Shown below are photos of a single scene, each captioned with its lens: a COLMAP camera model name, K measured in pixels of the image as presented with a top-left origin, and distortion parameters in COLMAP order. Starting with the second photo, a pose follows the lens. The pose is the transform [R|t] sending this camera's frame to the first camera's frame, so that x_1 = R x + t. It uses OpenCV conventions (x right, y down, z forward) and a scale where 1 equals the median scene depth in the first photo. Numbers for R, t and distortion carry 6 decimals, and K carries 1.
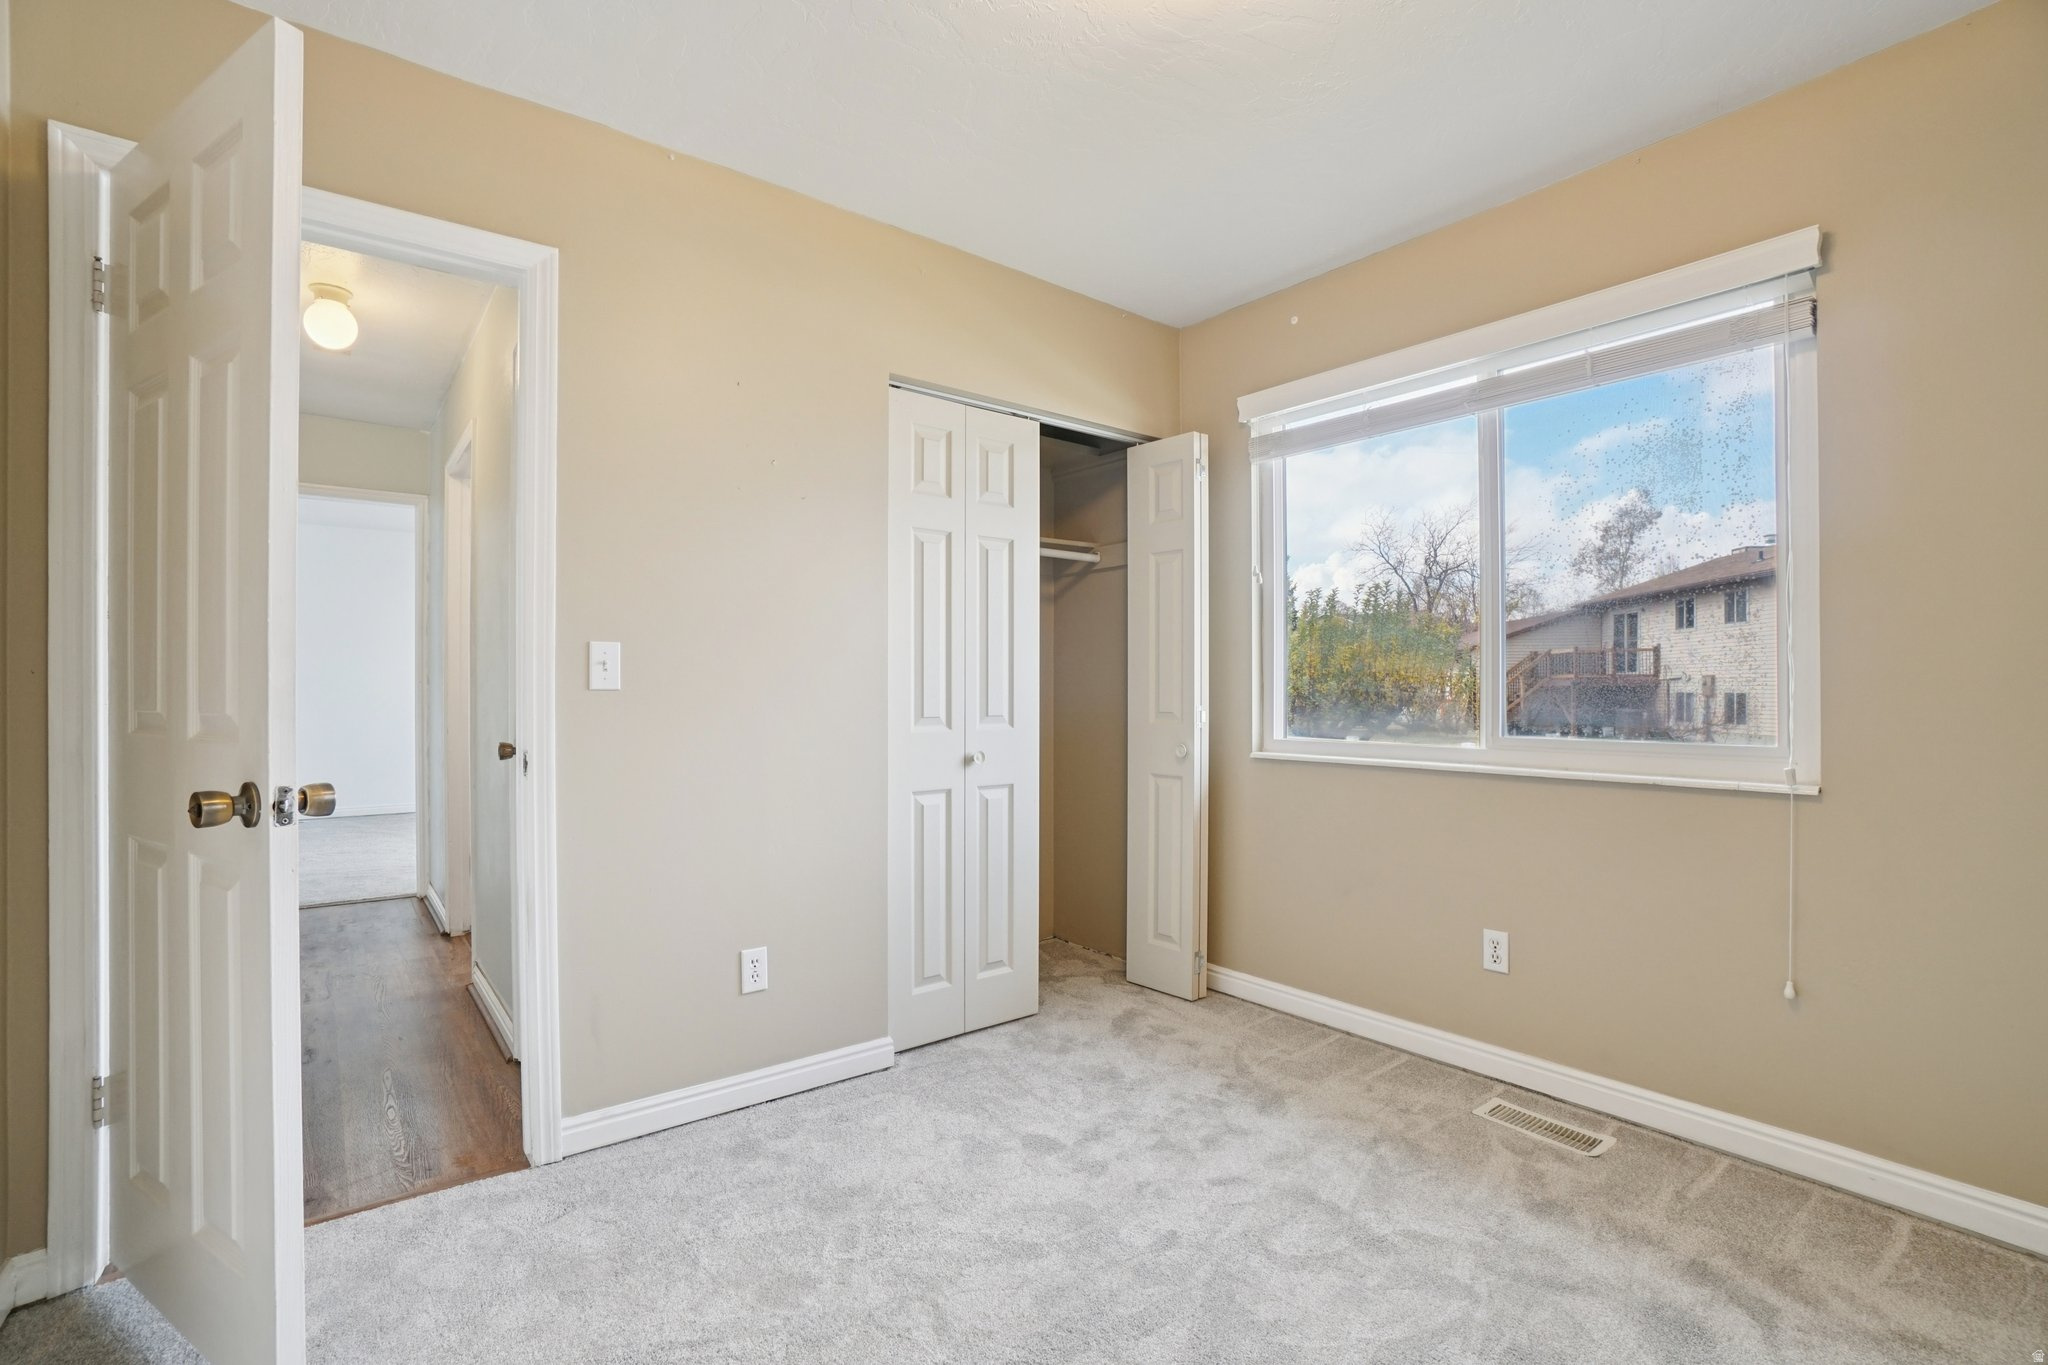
lens RADIAL K [[906.8, 0, 1016.3], [0, 906.8, 682.2], [0, 0, 1]] dist [-0.001915, 0.002201]
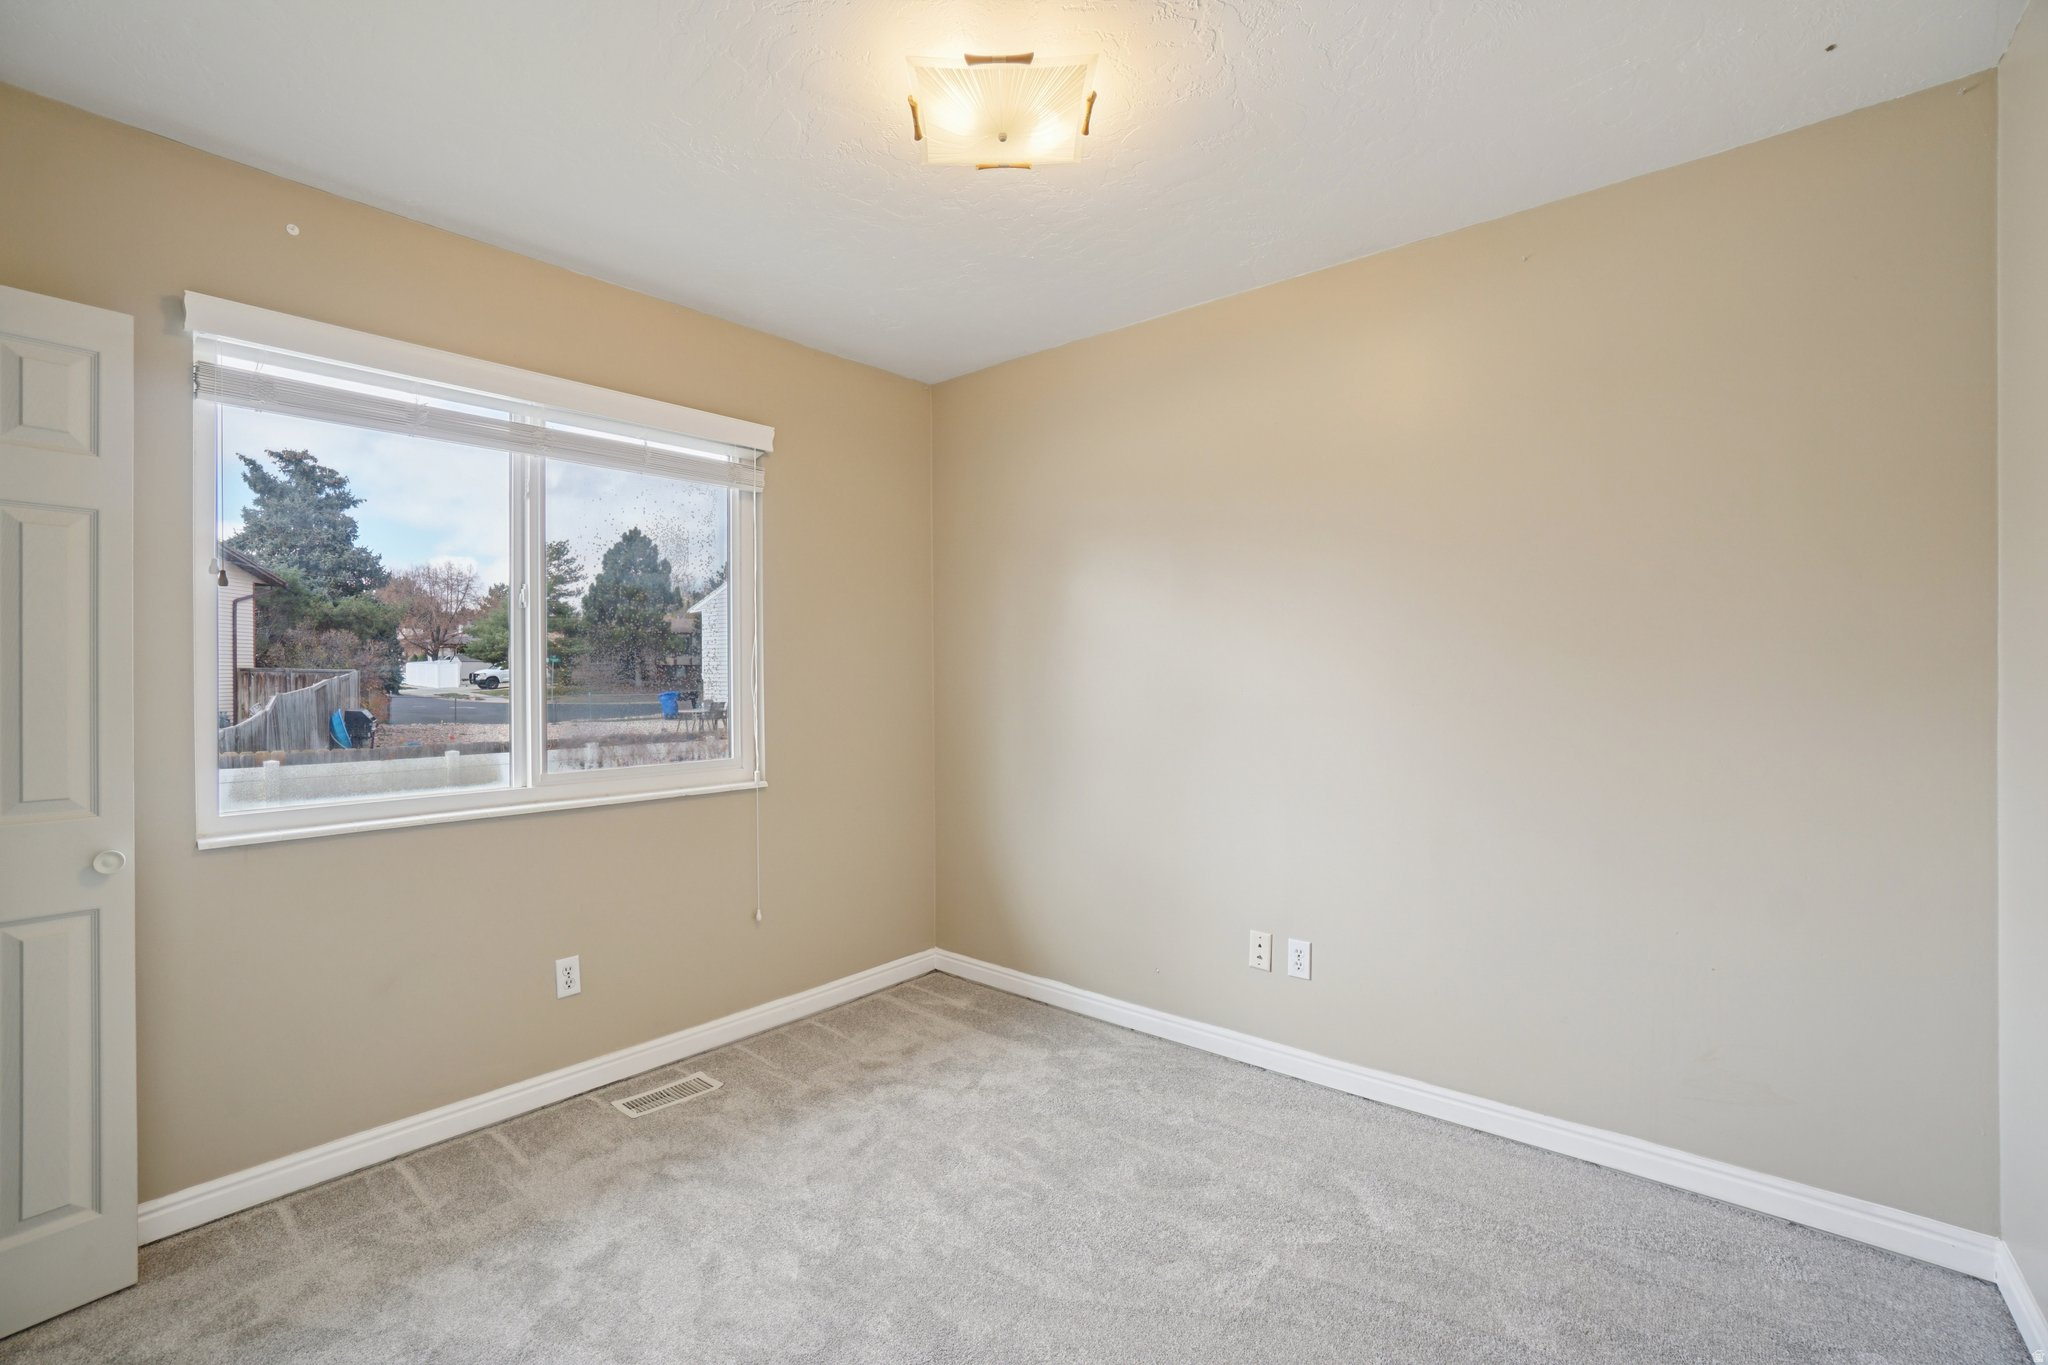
lens RADIAL K [[906.8, 0, 963.1], [0, 906.8, 683.4], [0, 0, 1]] dist [-0.001915, 0.002201]
pose [[-0.128177, -0.006704, 0.991729, -0.641614], [0.002676, 0.999971, 0.007106, -0.057312], [-0.991748, 0.003565, -0.128155, 0.756846]]
